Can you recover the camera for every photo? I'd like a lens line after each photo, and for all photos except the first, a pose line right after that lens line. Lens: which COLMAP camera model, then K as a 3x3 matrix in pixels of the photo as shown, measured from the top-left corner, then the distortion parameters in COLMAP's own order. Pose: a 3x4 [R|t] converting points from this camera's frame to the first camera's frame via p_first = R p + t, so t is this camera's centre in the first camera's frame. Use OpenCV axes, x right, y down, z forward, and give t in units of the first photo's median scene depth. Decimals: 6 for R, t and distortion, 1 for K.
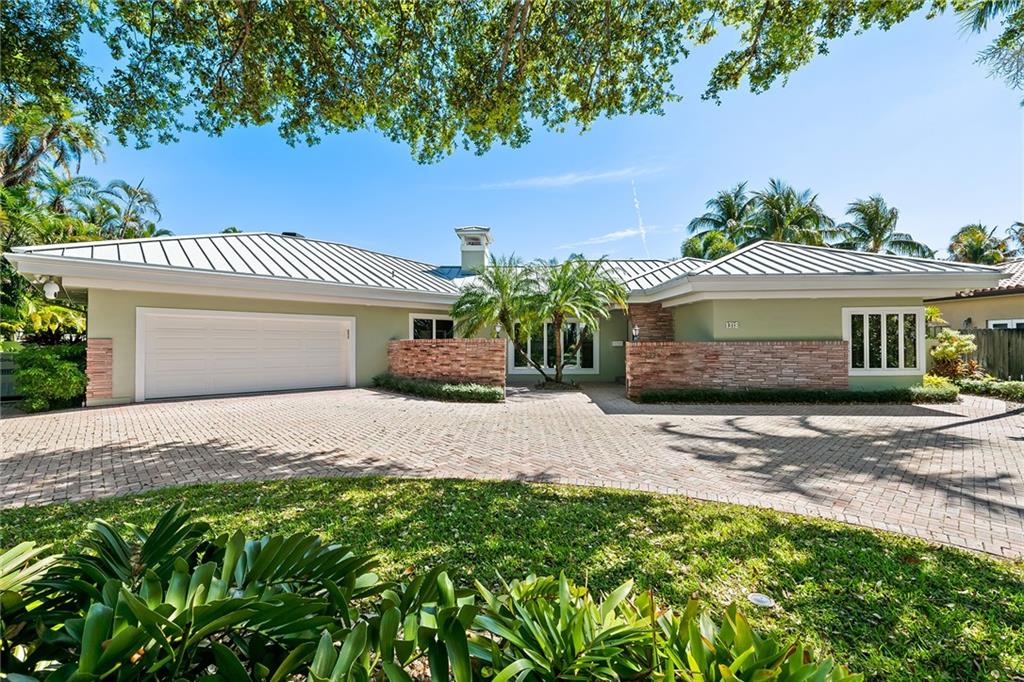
lens RADIAL K [[434.7, 0, 512.0], [0, 434.7, 341.0], [0, 0, 1]] dist [0.000411, 0.000146]
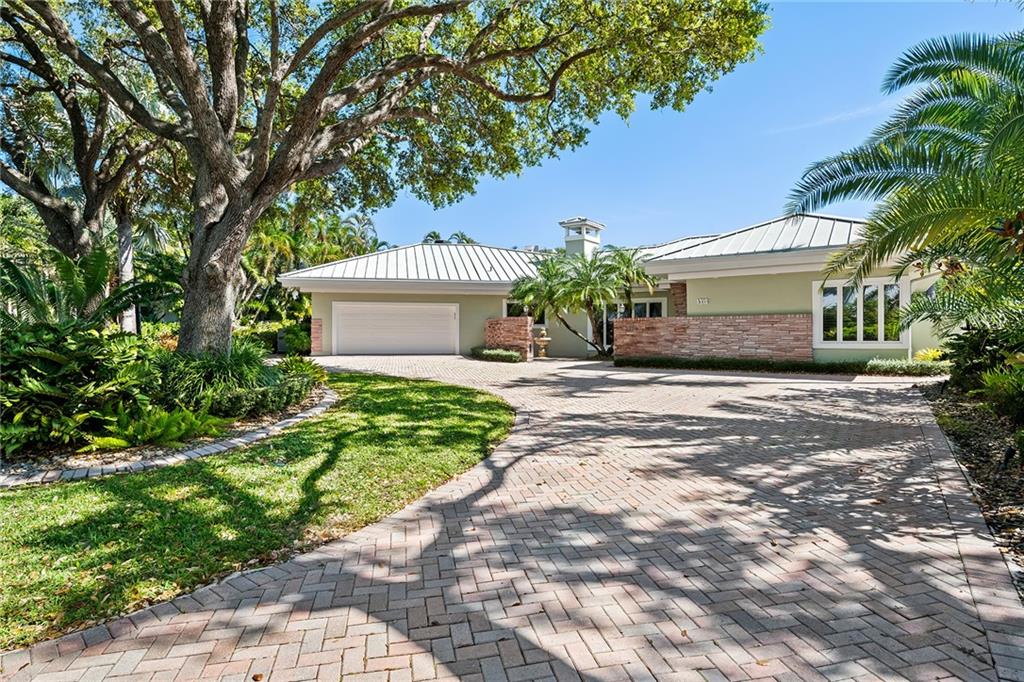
lens RADIAL K [[575.2, 0, 512.0], [0, 575.2, 341.0], [0, 0, 1]] dist [-0.000538, -0.000150]
pose [[0.842505, 0.007563, -0.538635, 0.894747], [0.000581, 0.999888, 0.014948, 0.042494], [0.538688, -0.012907, 0.842407, -0.509314]]
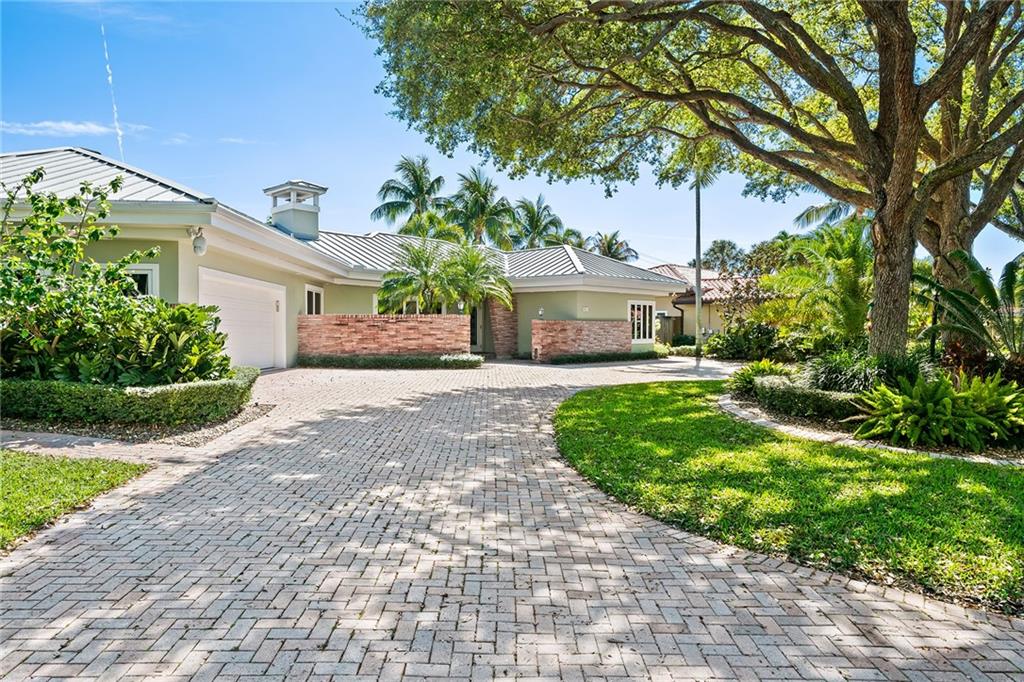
lens RADIAL K [[663.8, 0, 512.0], [0, 663.8, 341.0], [0, 0, 1]] dist [0.358745, 0.000100]
pose [[0.659608, -0.007282, 0.751574, -1.296684], [-0.002448, 0.999927, 0.011837, 0.042251], [-0.751606, -0.009647, 0.659542, -0.260145]]
